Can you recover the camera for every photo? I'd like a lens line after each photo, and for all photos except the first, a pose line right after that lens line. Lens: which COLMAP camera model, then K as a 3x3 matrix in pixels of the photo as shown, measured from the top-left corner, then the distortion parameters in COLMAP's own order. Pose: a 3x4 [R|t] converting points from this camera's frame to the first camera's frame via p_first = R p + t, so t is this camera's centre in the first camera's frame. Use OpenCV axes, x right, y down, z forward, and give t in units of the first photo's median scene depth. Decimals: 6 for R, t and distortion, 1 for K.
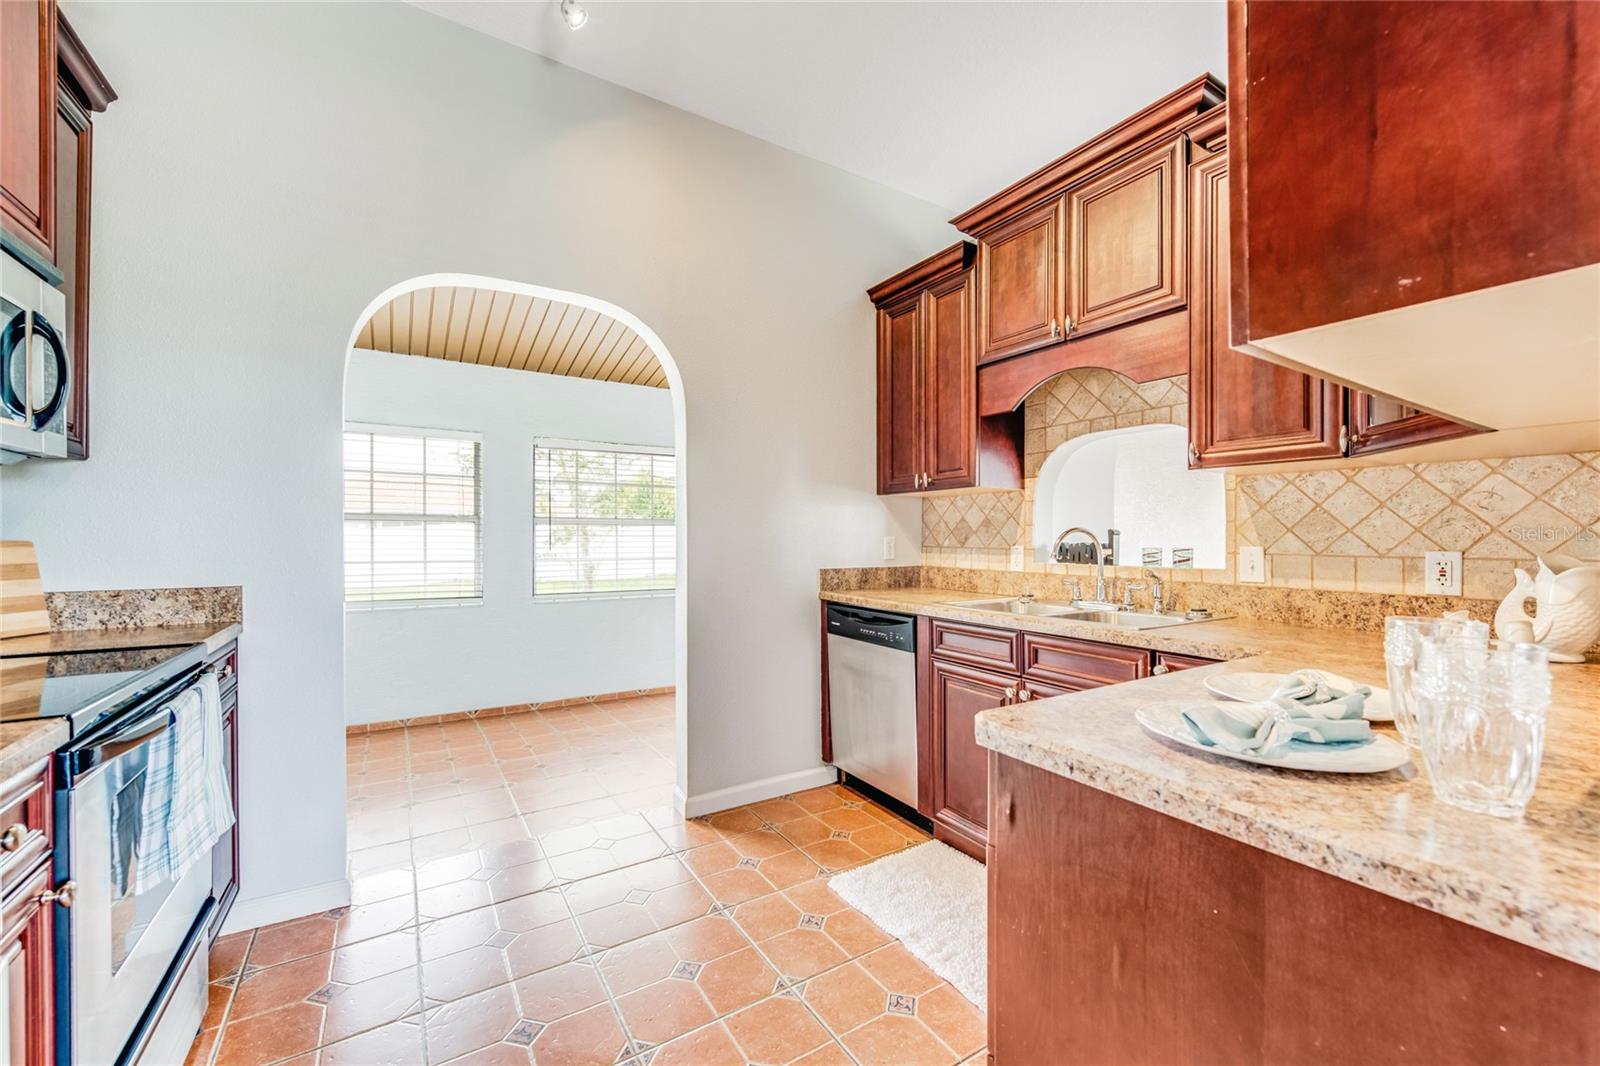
lens RADIAL K [[633.6, 0, 806.4], [0, 633.6, 537.5], [0, 0, 1]] dist [0.002419, -0.001429]
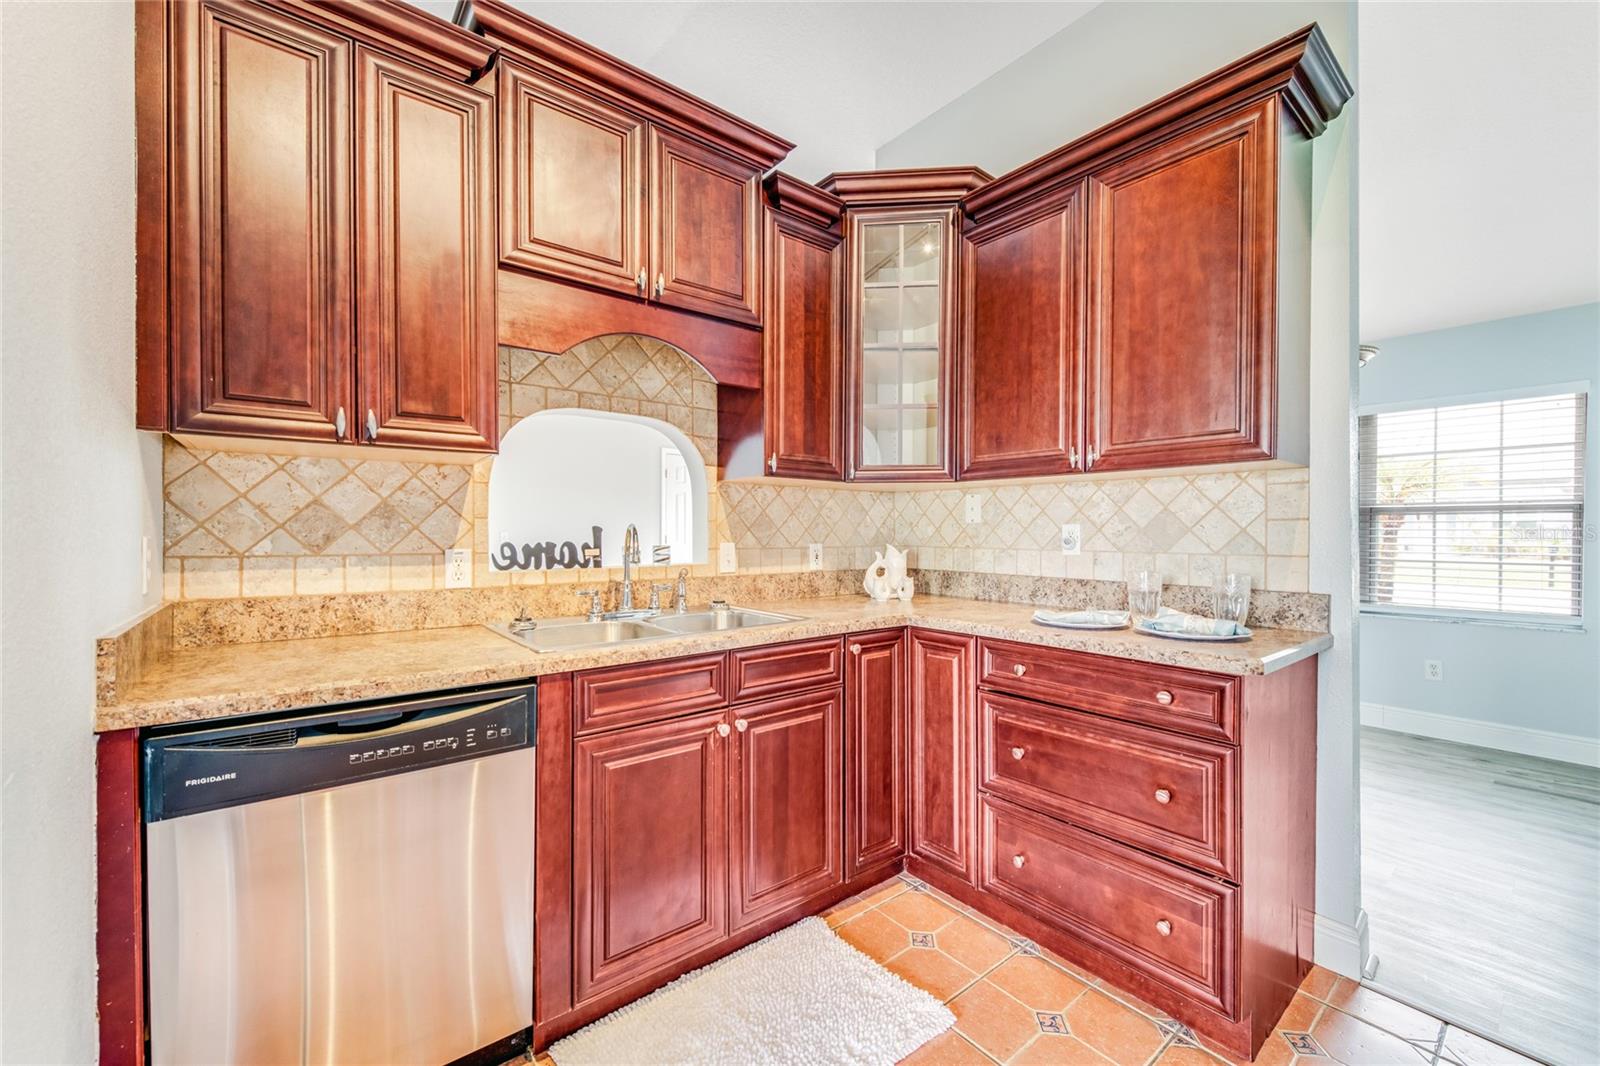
lens RADIAL K [[633.6, 0, 798.6], [0, 633.6, 535.7], [0, 0, 1]] dist [0.002419, -0.001429]
pose [[-0.108561, -0.010671, 0.994032, -0.420103], [-0.003741, 0.999940, 0.010326, -0.009956], [-0.994083, -0.002598, -0.108595, 0.851051]]
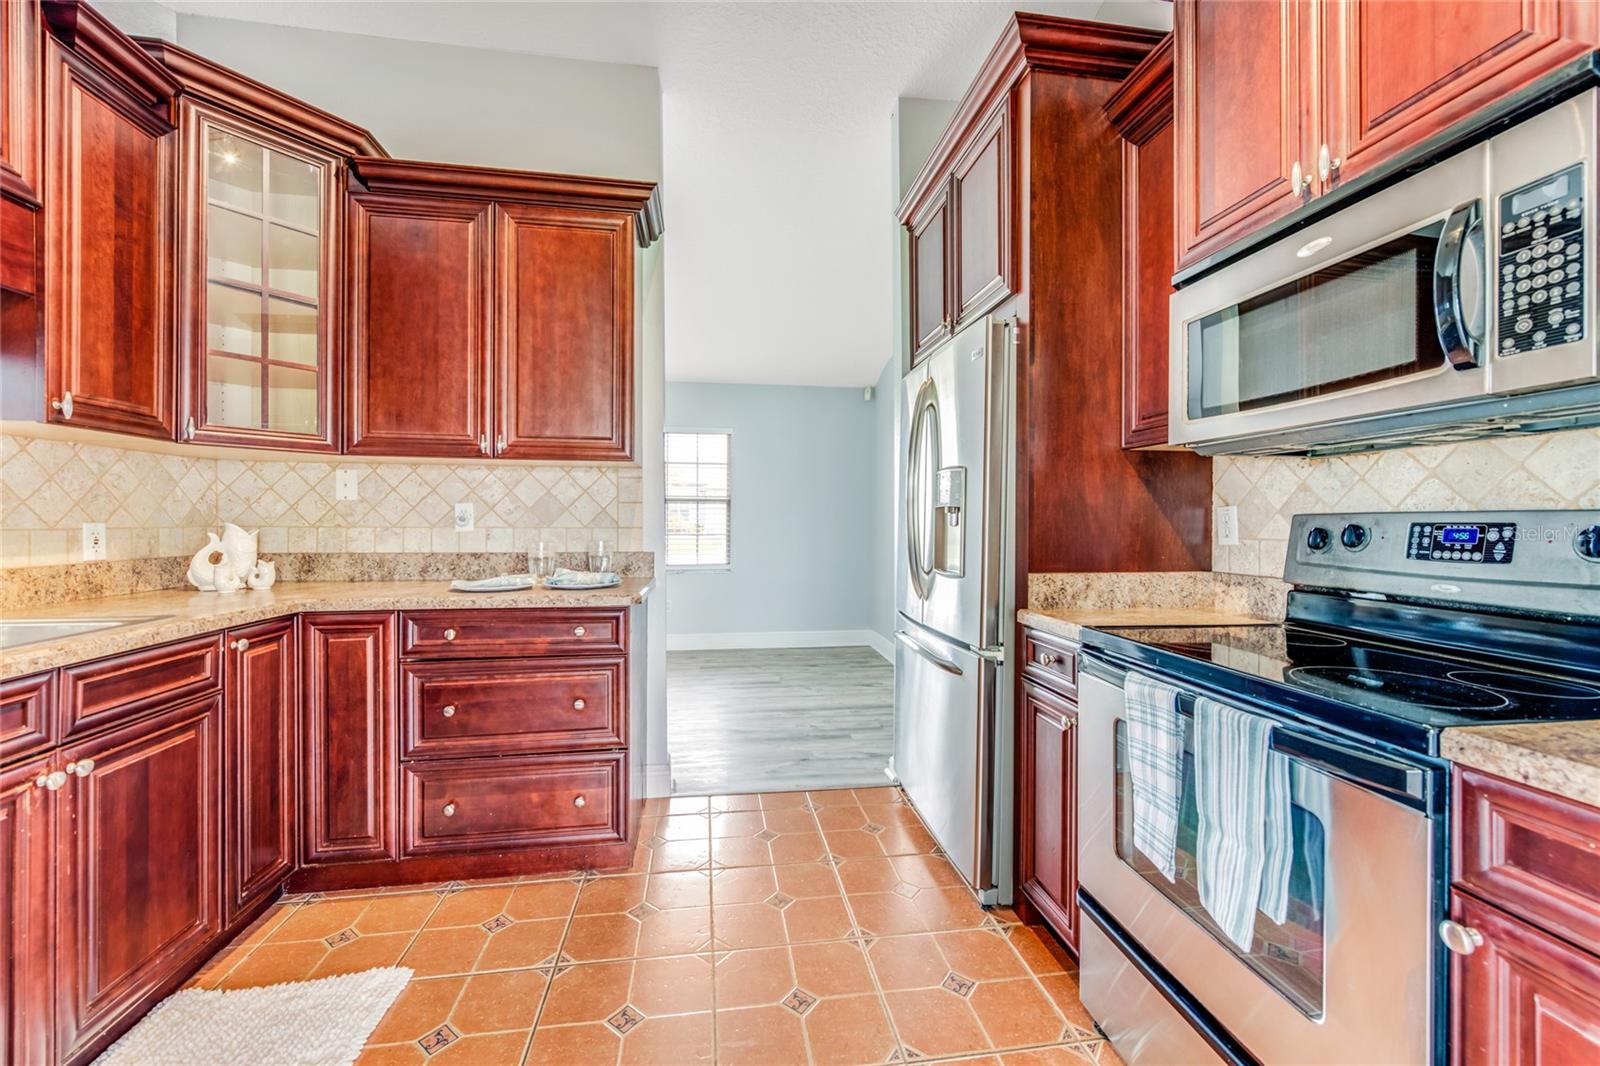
lens RADIAL K [[633.6, 0, 796.8], [0, 633.6, 520.5], [0, 0, 1]] dist [0.002419, -0.001429]
pose [[-0.910859, -0.010149, 0.412593, -0.448137], [-0.010181, 0.999946, 0.002122, 0.001511], [-0.412592, -0.002267, -0.910913, 1.063549]]
